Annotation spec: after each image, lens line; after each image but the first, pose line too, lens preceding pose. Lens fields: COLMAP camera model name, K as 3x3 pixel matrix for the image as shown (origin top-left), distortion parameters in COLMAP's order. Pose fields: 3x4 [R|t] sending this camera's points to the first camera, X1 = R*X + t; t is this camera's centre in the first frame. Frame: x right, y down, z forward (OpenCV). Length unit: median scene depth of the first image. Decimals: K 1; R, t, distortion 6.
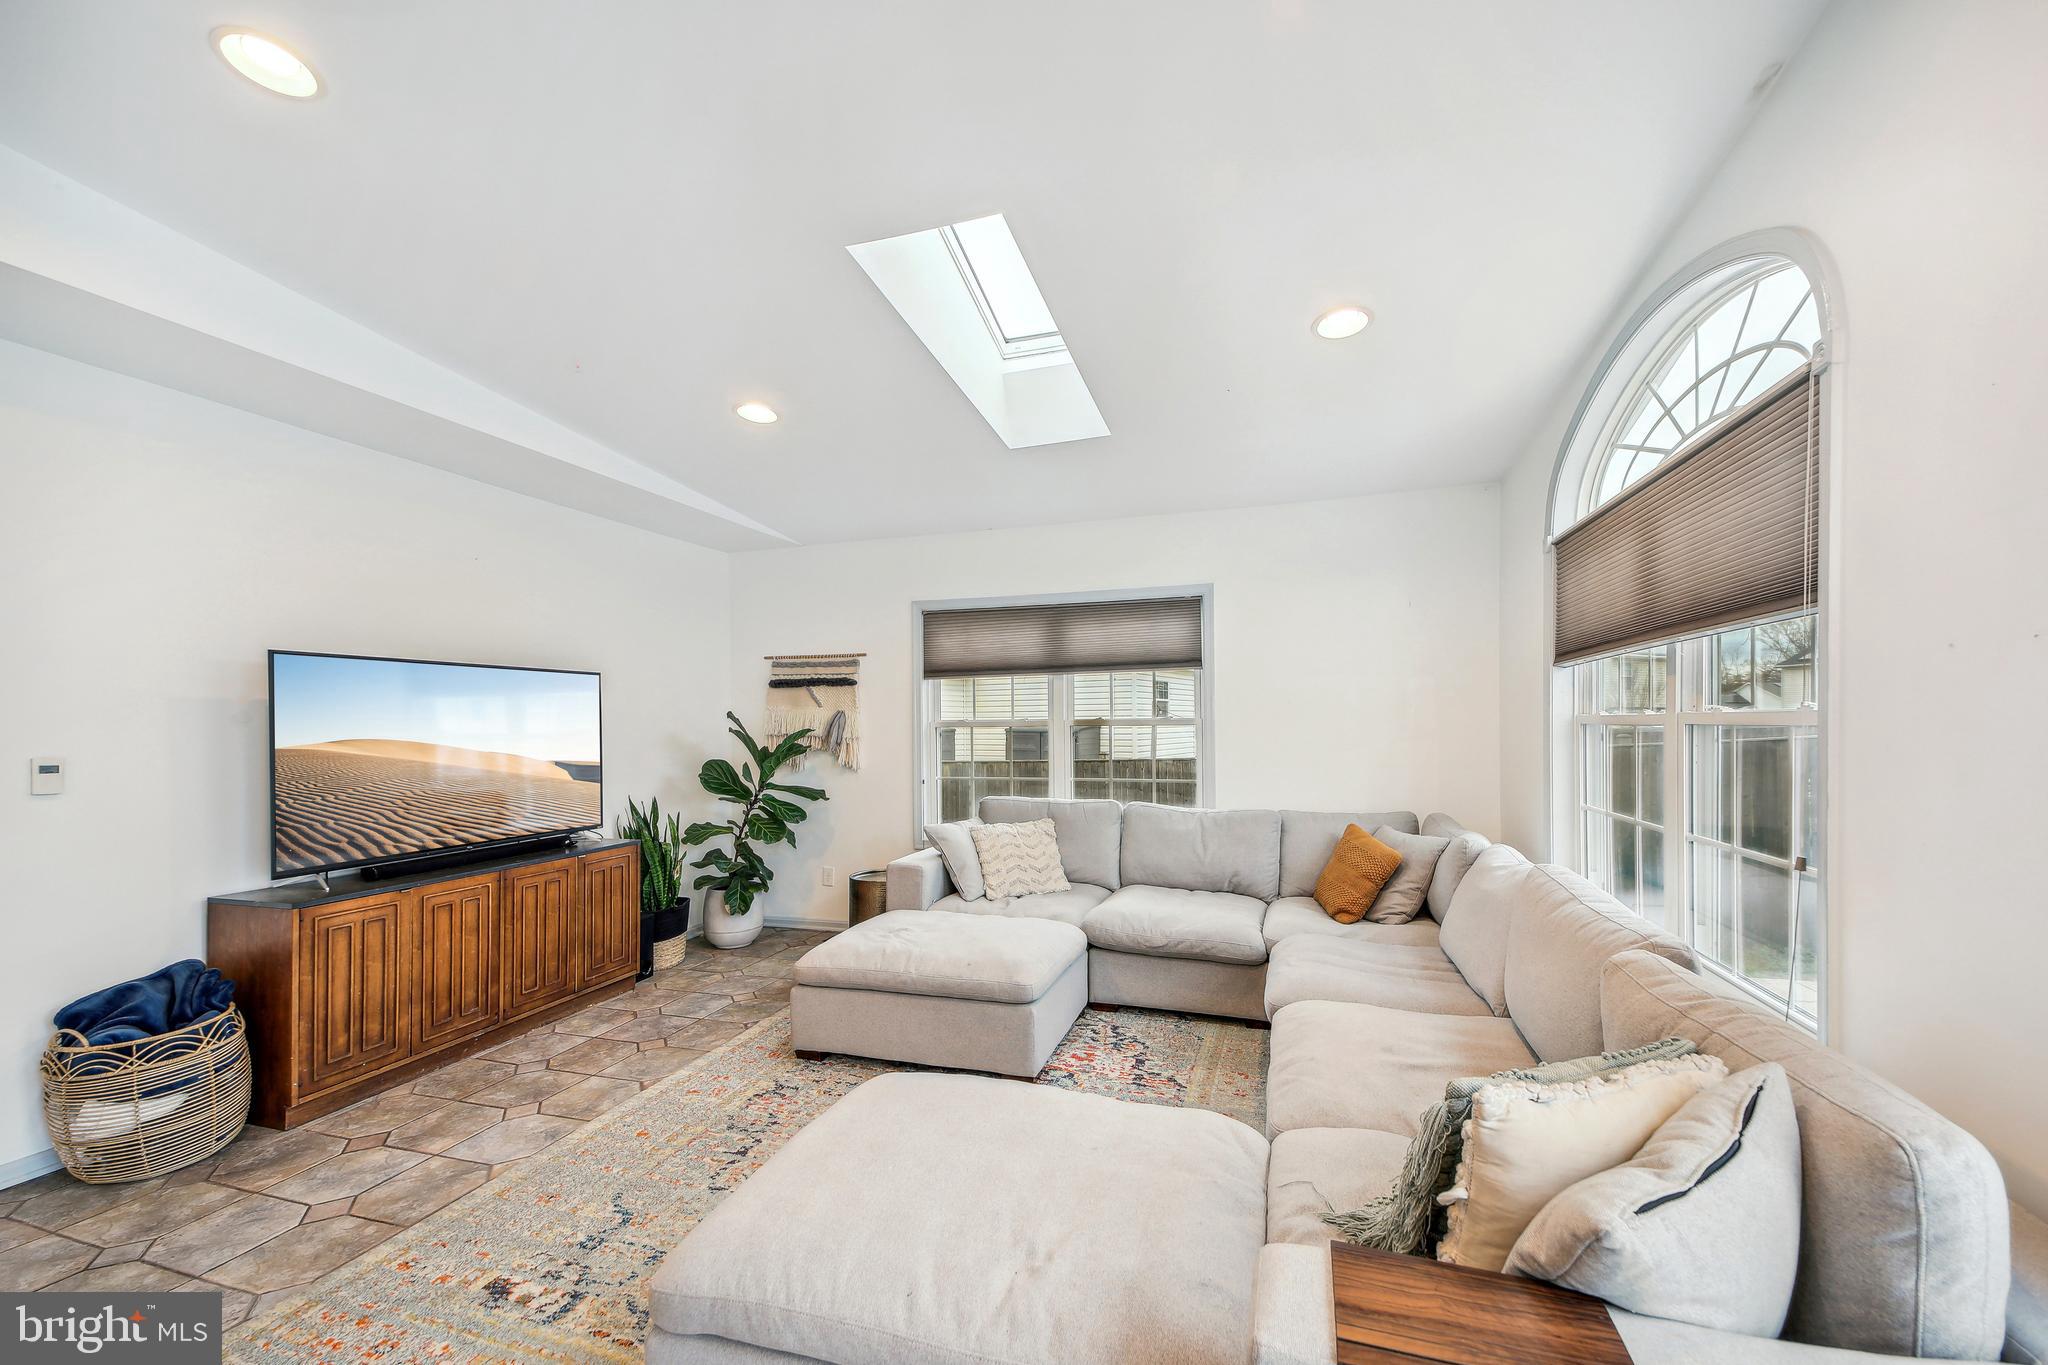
lens RADIAL K [[814.2, 0, 1017.5], [0, 814.2, 724.6], [0, 0, 1]] dist [0.022948, -0.000089]
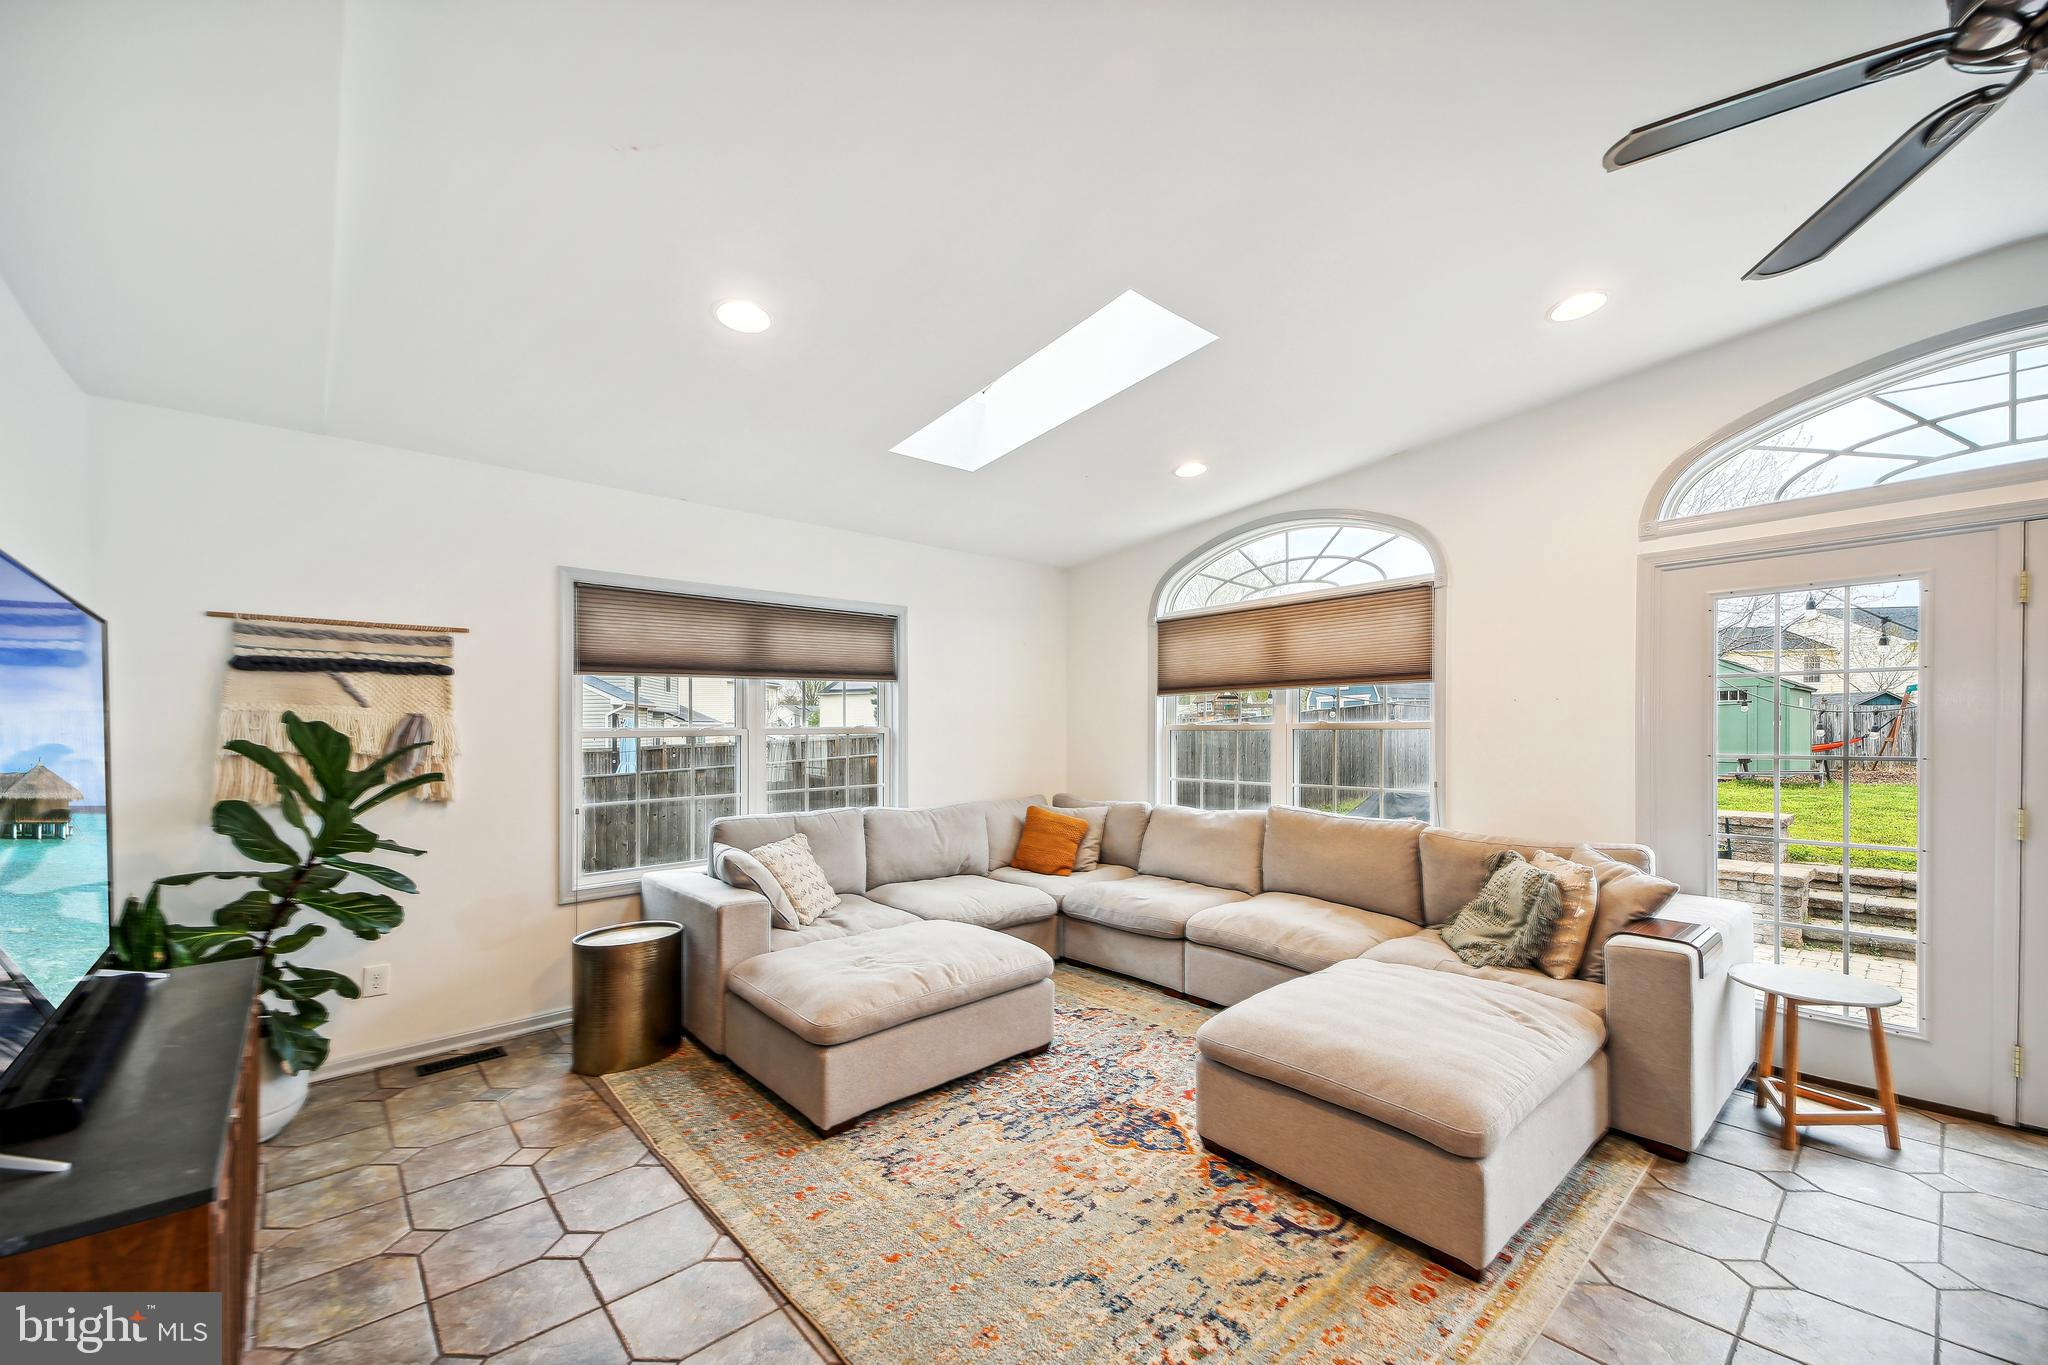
lens RADIAL K [[814.2, 0, 1017.5], [0, 814.2, 724.6], [0, 0, 1]] dist [0.022948, -0.000089]
pose [[0.495718, 0.004281, 0.868473, -0.638613], [0.001923, 0.999980, -0.006027, -0.003295], [-0.868482, 0.004657, 0.495699, 0.301085]]
